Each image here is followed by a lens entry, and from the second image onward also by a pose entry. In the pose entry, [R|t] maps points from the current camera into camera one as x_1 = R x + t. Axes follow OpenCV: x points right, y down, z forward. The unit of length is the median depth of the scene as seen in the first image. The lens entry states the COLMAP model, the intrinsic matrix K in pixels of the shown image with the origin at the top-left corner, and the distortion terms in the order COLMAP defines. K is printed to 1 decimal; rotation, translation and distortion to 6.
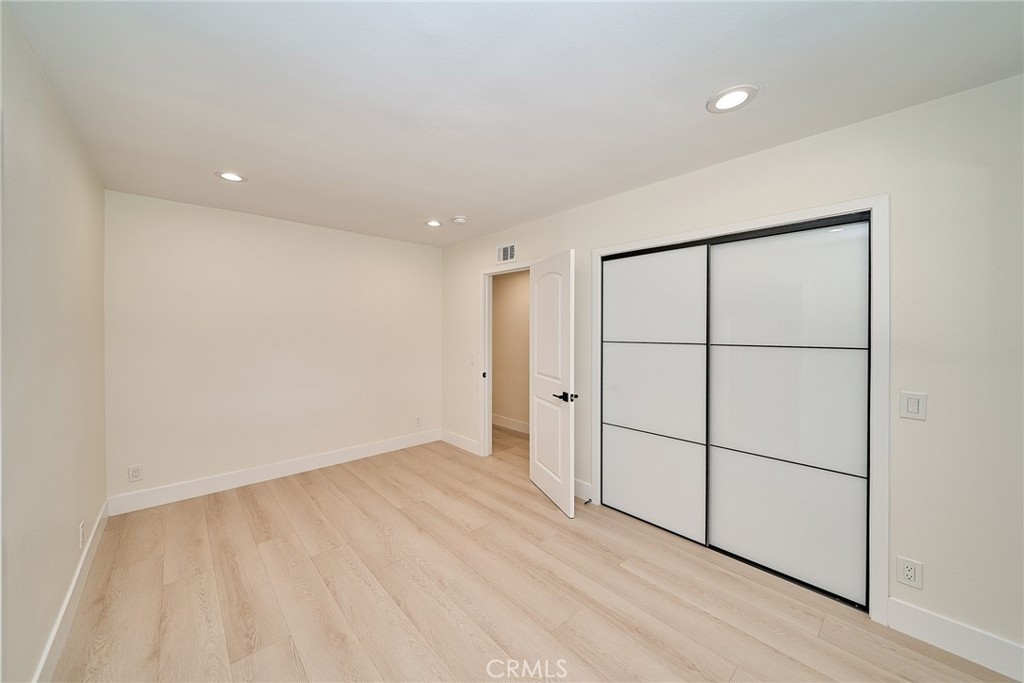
lens RADIAL K [[422.3, 0, 516.0], [0, 422.3, 334.4], [0, 0, 1]] dist [0.000398, -0.000262]
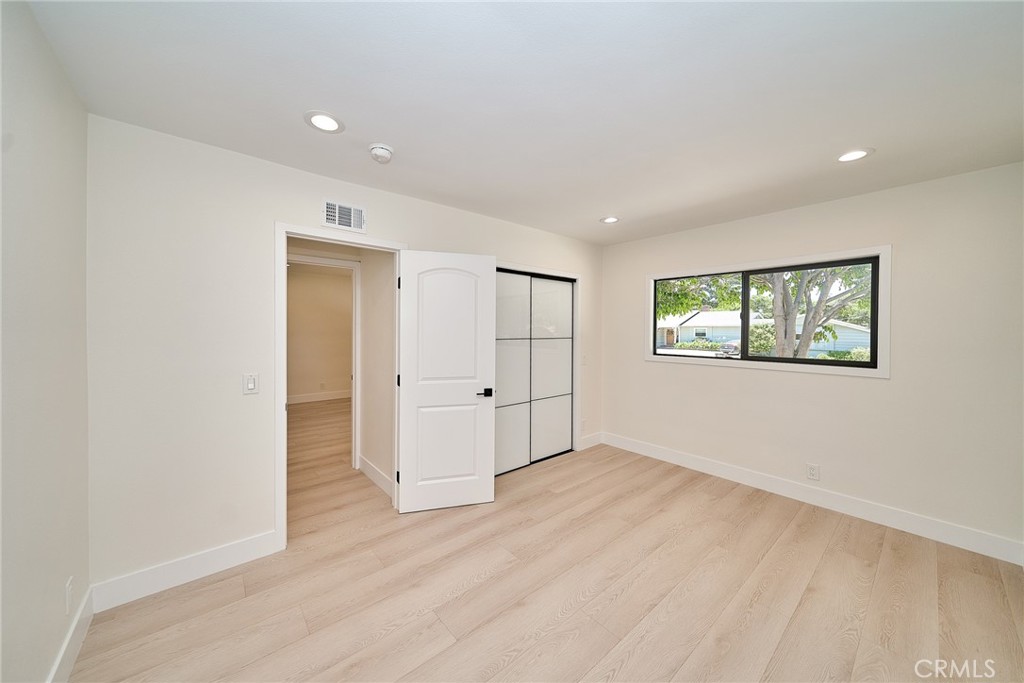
lens RADIAL K [[354.1, 0, 518.3], [0, 354.1, 334.0], [0, 0, 1]] dist [-0.000141, -0.000299]
pose [[-0.030924, -0.017103, 0.999375, -0.928478], [0.000802, 0.999853, 0.017136, -0.017932], [-0.999521, 0.001332, -0.030906, 1.140500]]
